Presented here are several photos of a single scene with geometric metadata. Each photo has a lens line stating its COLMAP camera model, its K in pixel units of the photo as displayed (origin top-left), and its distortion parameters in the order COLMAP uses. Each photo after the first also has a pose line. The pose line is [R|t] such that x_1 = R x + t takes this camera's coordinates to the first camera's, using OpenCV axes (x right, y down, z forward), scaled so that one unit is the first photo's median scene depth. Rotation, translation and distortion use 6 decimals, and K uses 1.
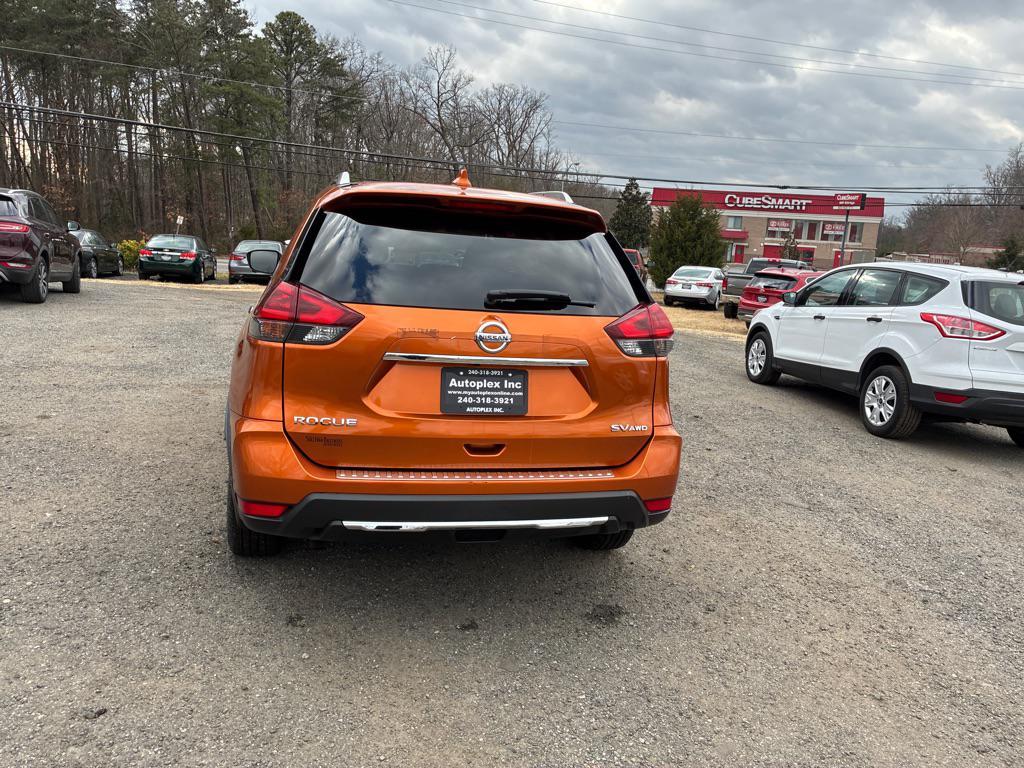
lens RADIAL K [[763.8, 0, 508.2], [0, 763.8, 400.7], [0, 0, 1]] dist [0.044536, -0.039824]
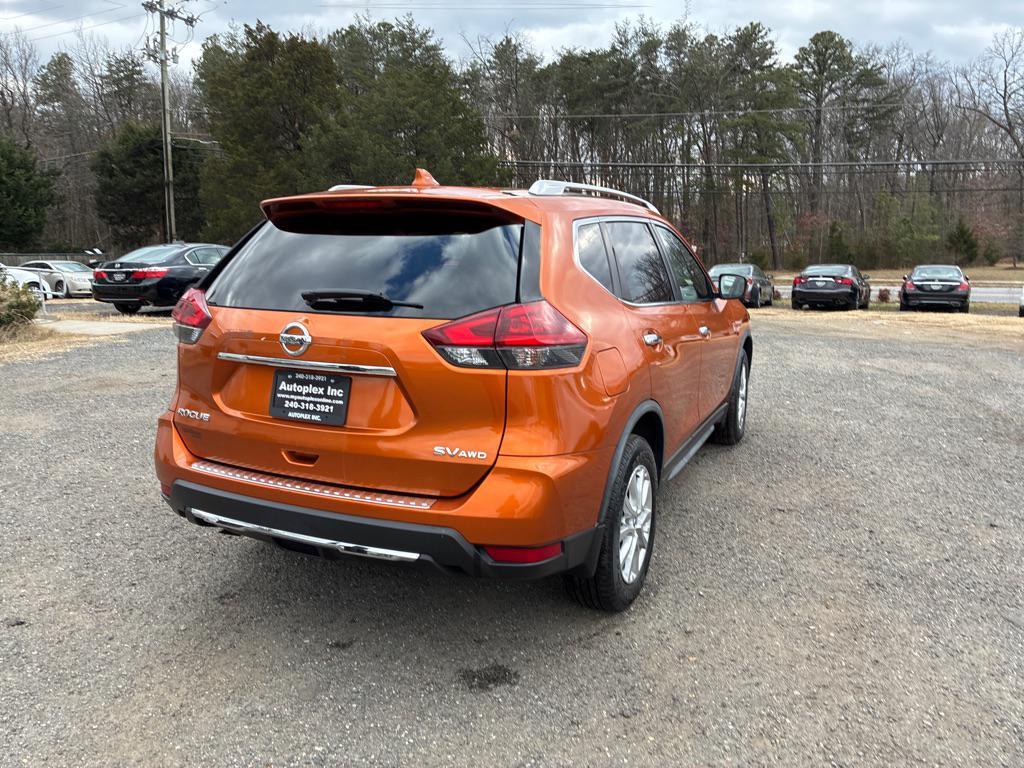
lens RADIAL K [[759.9, 0, 505.7], [0, 759.9, 399.3], [0, 0, 1]] dist [0.037600, -0.053933]
pose [[0.784282, 0.059857, -0.617510, 0.541802], [-0.080657, 0.996725, -0.005824, -0.017127], [0.615139, 0.054374, 0.786541, 0.291519]]
